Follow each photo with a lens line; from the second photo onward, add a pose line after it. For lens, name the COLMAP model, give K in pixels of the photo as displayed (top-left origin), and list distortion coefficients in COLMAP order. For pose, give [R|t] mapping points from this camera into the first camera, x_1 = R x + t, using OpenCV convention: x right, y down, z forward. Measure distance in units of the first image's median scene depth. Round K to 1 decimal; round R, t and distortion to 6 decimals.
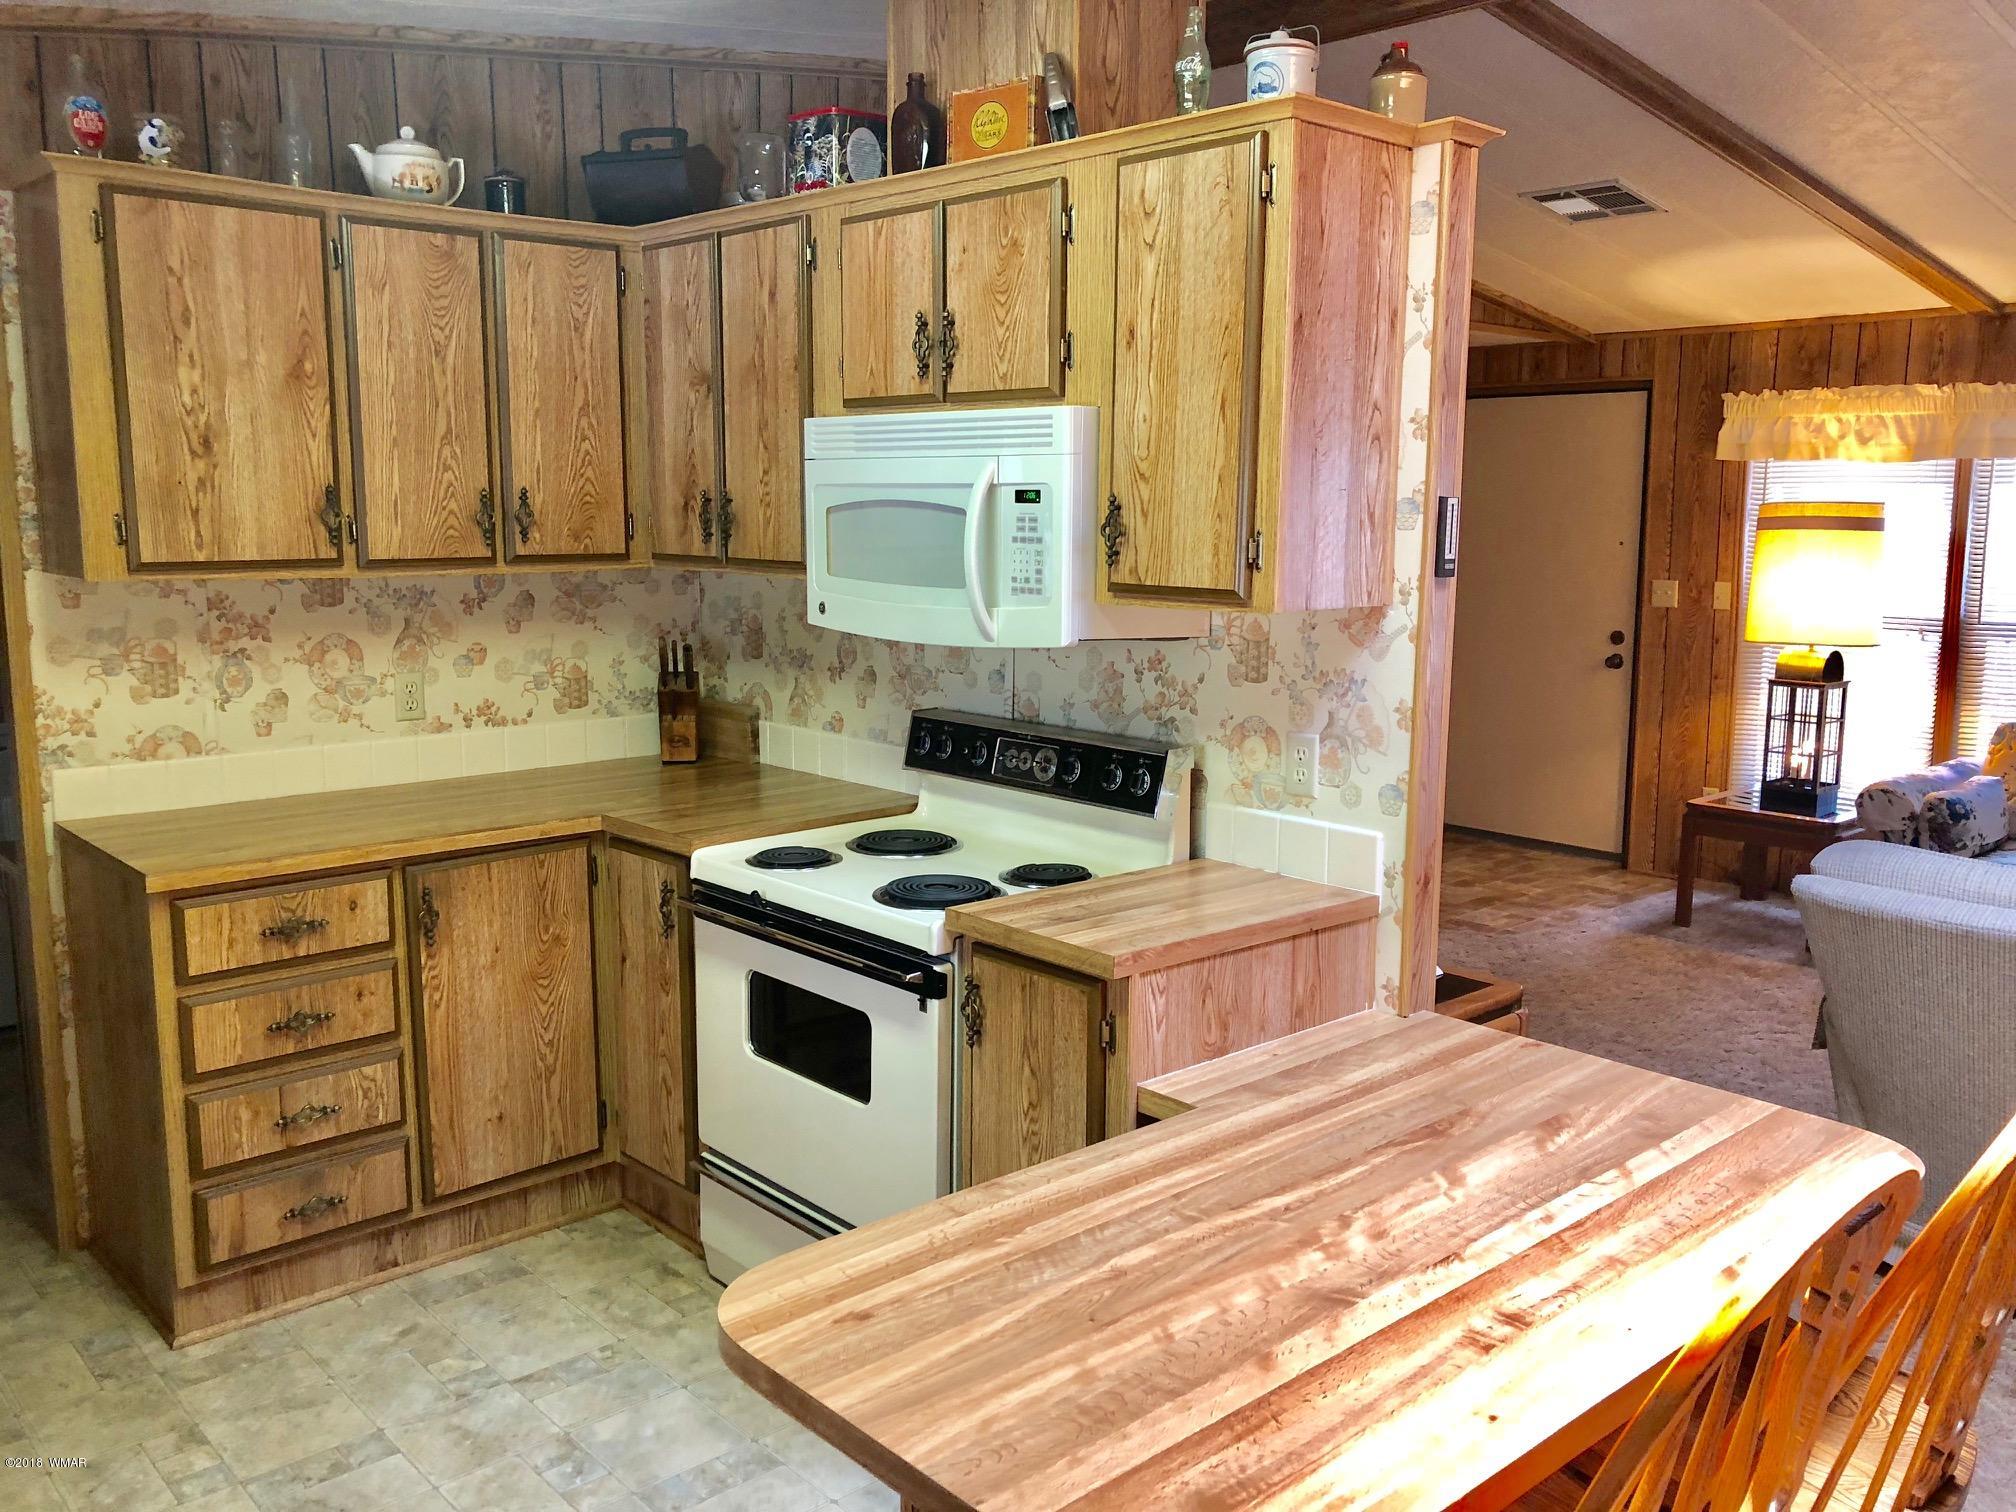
lens RADIAL K [[1662.4, 0, 1027.6], [0, 1662.4, 745.6], [0, 0, 1]] dist [0.027744, -0.029932]
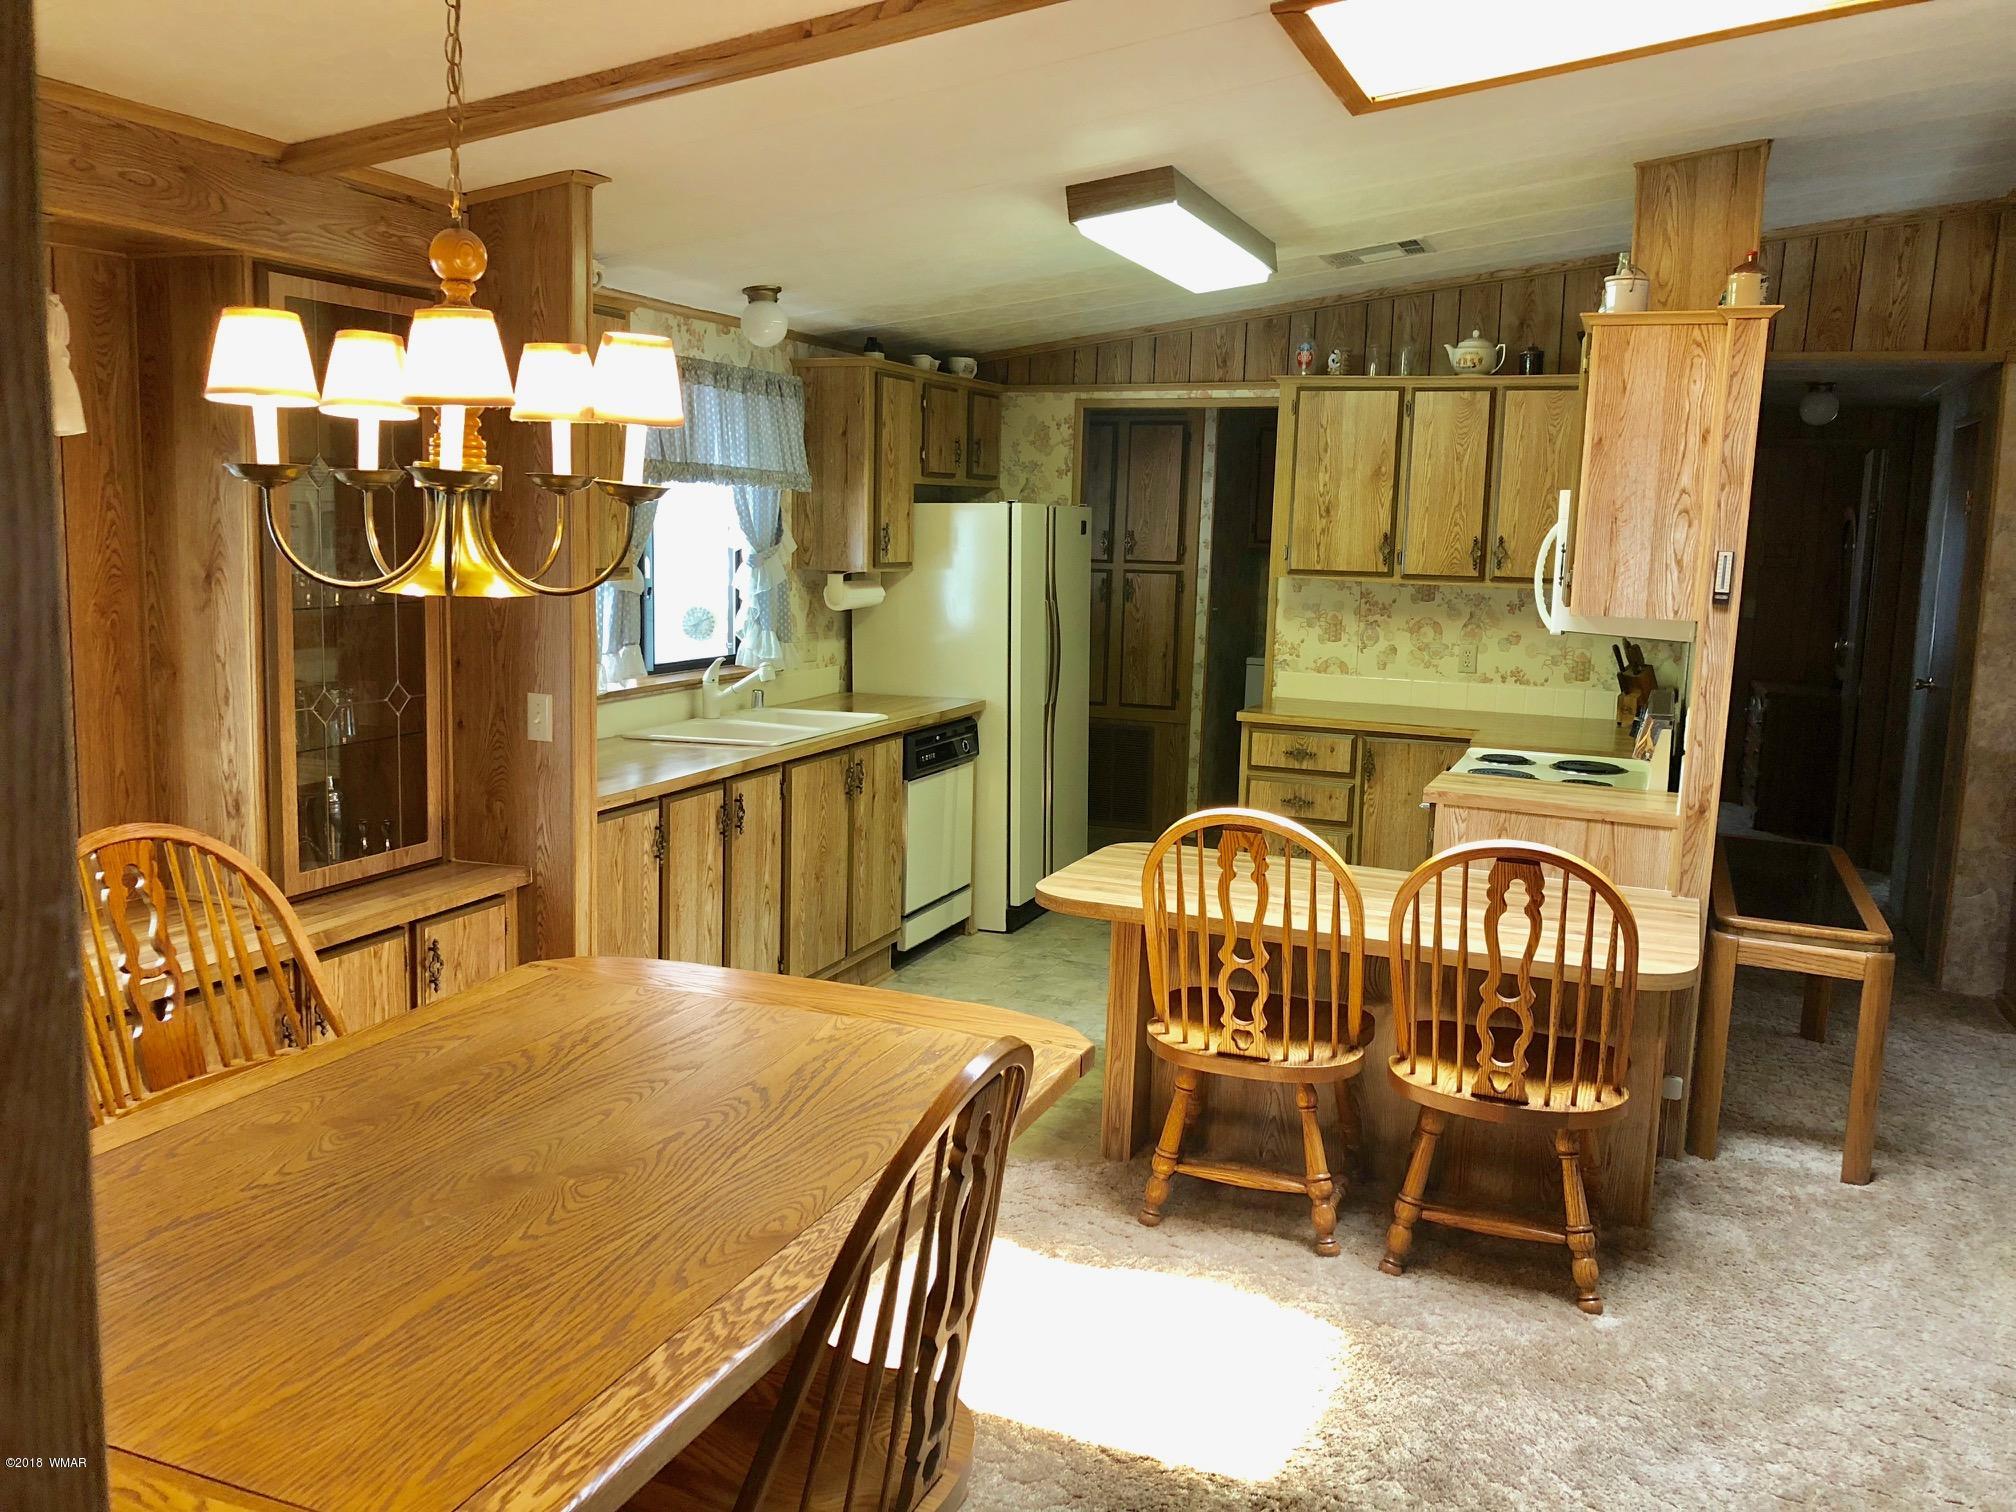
lens RADIAL K [[1662.4, 0, 1014.7], [0, 1662.4, 752.8], [0, 0, 1]] dist [0.027744, -0.029932]
pose [[0.436856, 0.135045, -0.889336, 1.079847], [-0.158766, 0.984721, 0.071541, 0.018841], [0.885410, 0.109943, 0.451622, -0.180086]]
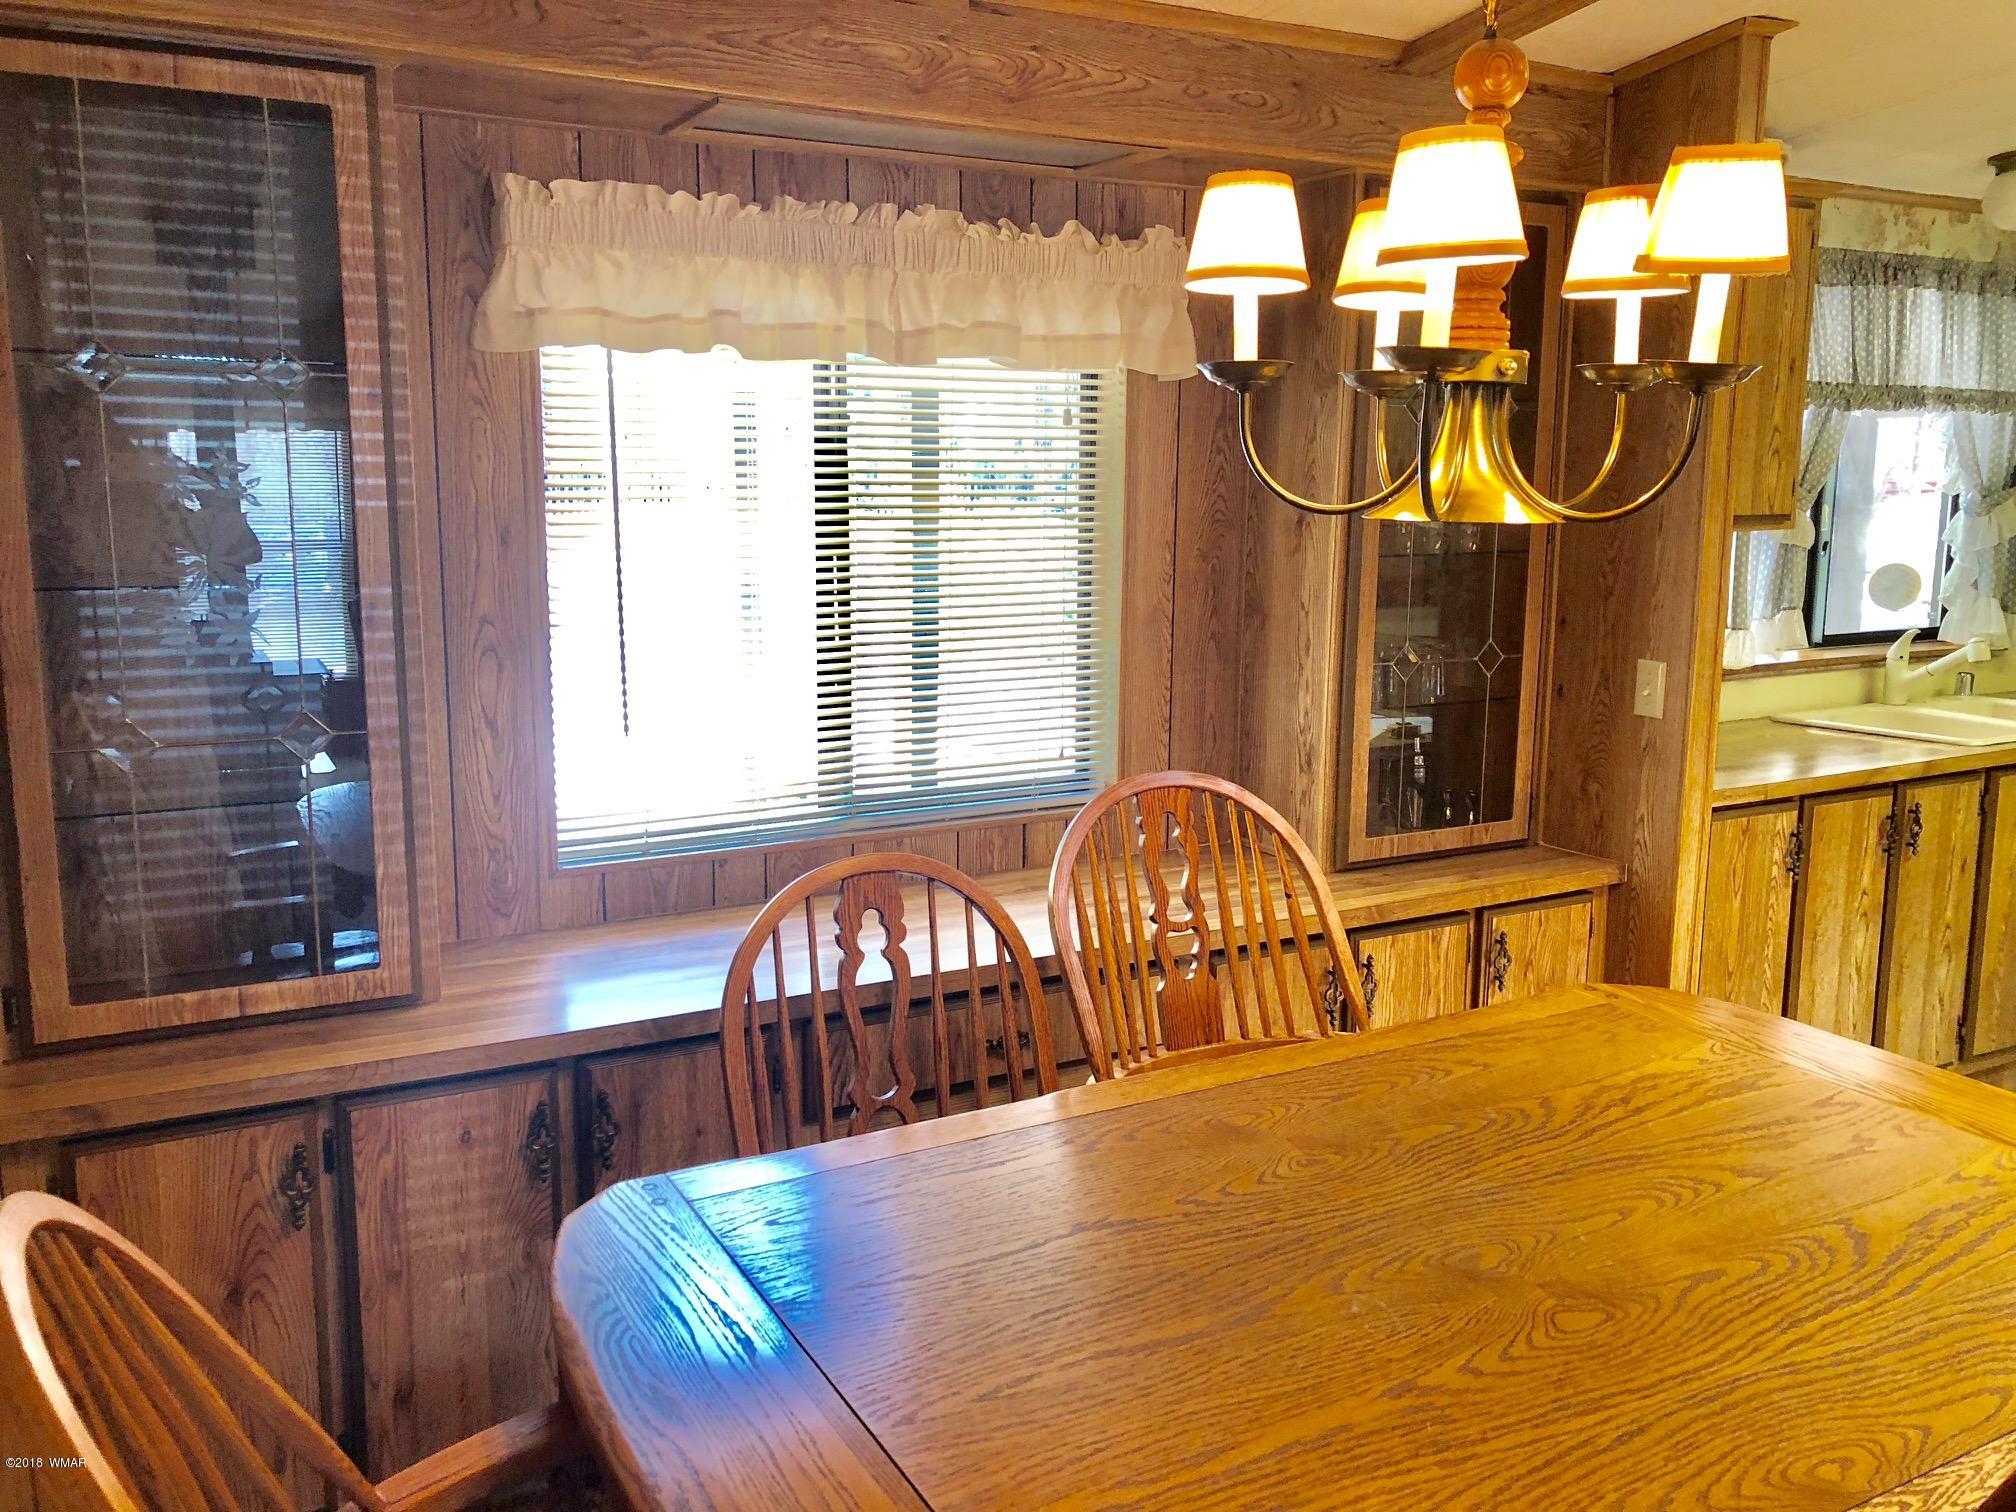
lens RADIAL K [[1662.4, 0, 982.0], [0, 1662.4, 727.4], [0, 0, 1]] dist [0.027744, -0.029932]
pose [[-0.248535, 0.148853, -0.957117, 0.935319], [-0.149977, 0.970291, 0.189846, 0.024872], [0.956942, 0.190729, -0.218827, -0.105900]]
